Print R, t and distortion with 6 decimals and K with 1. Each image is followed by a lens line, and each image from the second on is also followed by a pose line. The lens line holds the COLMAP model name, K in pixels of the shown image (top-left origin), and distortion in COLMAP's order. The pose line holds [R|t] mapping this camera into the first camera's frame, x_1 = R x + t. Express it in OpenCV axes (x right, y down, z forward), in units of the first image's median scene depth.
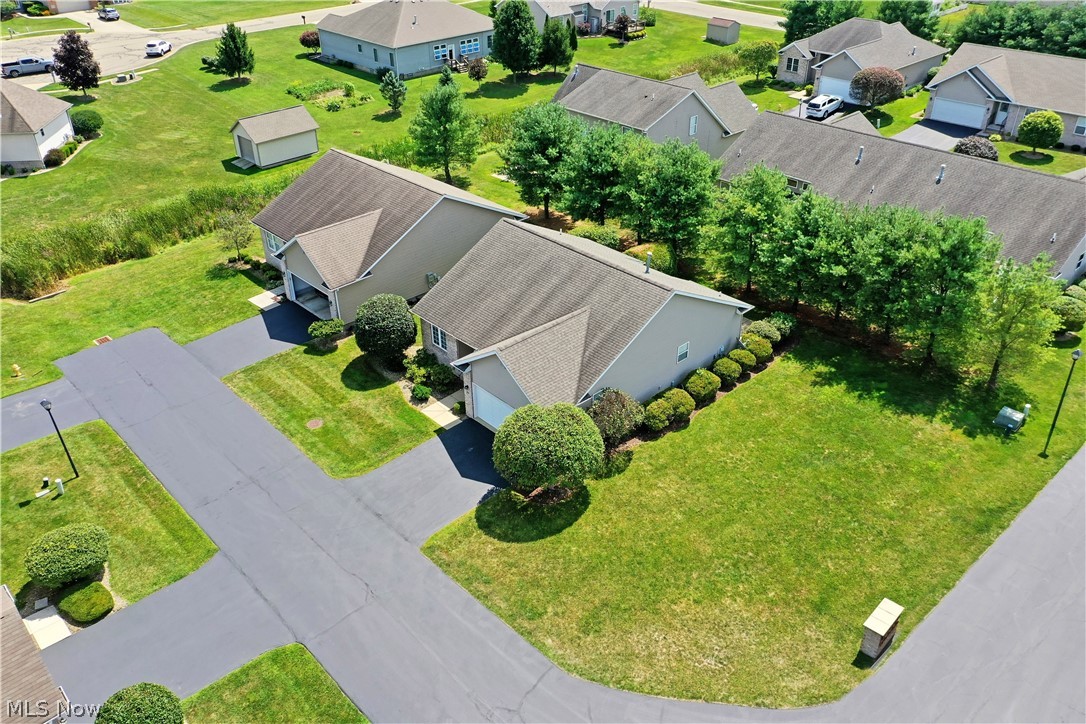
lens RADIAL K [[861.8, 0, 543.0], [0, 861.8, 362.0], [0, 0, 1]] dist [0.014625, -0.000946]
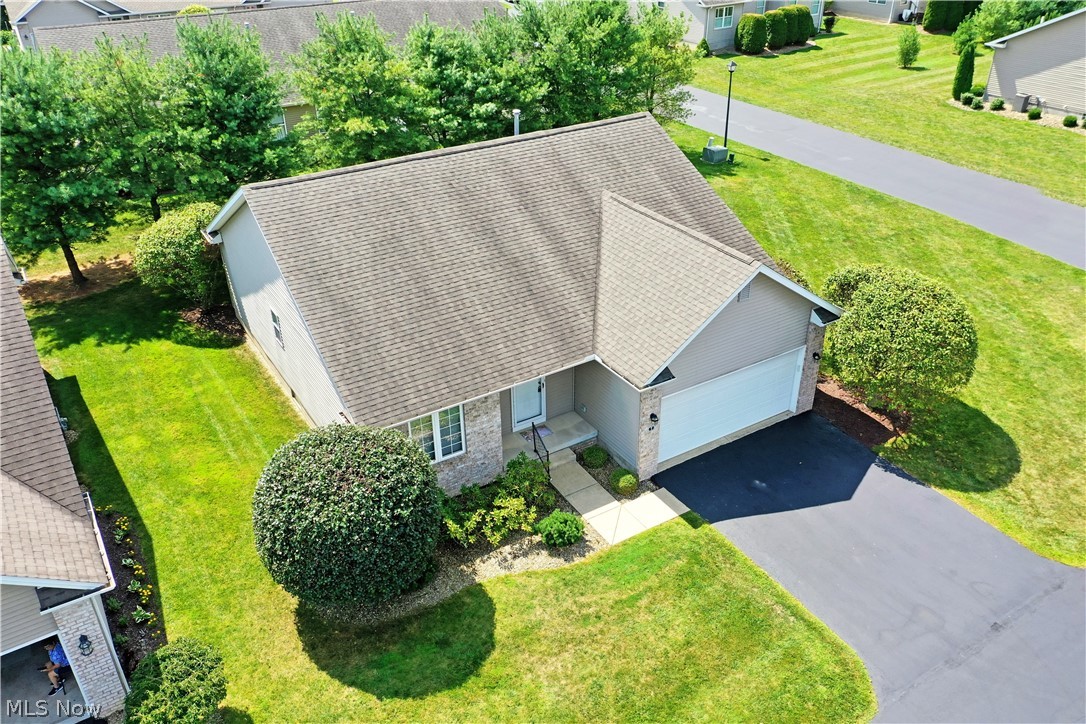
lens RADIAL K [[861.8, 0, 543.0], [0, 861.8, 362.0], [0, 0, 1]] dist [0.014625, -0.000946]
pose [[0.195620, -0.488664, 0.850259, -0.449184], [0.525970, 0.784042, 0.329596, -0.169449], [-0.827700, 0.382736, 0.410397, 0.764502]]
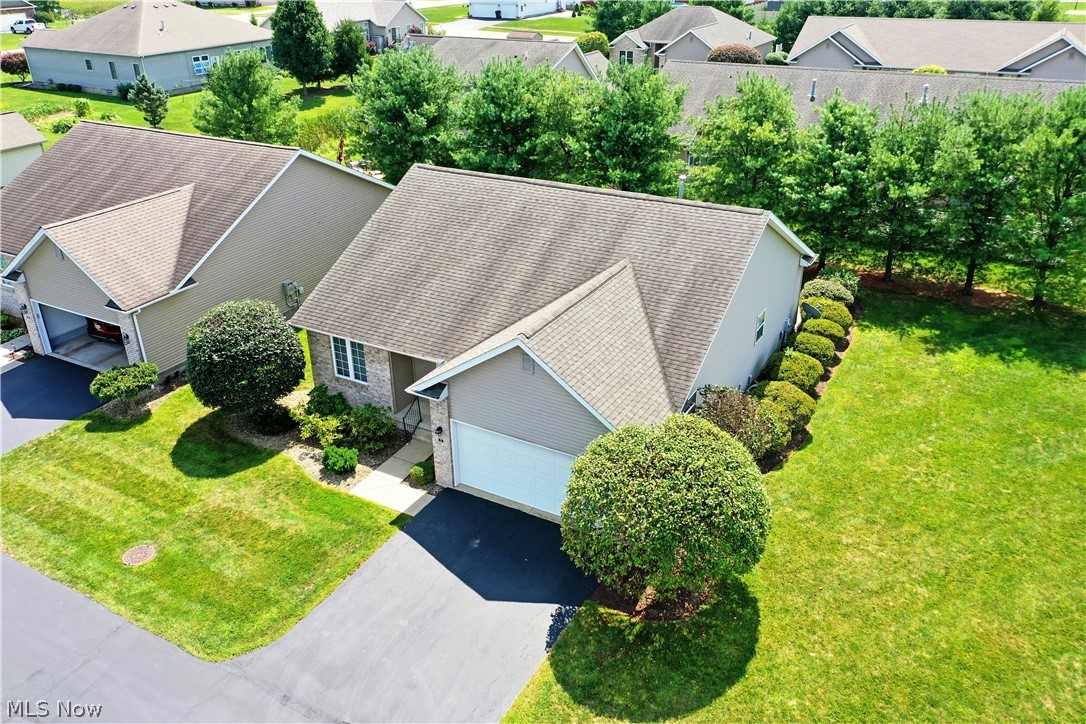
lens RADIAL K [[861.8, 0, 543.0], [0, 861.8, 362.0], [0, 0, 1]] dist [0.014625, -0.000946]
pose [[0.954295, -0.133464, 0.267410, -0.149634], [0.158441, 0.984591, -0.074011, 0.033733], [-0.253412, 0.112997, 0.960736, 0.419239]]
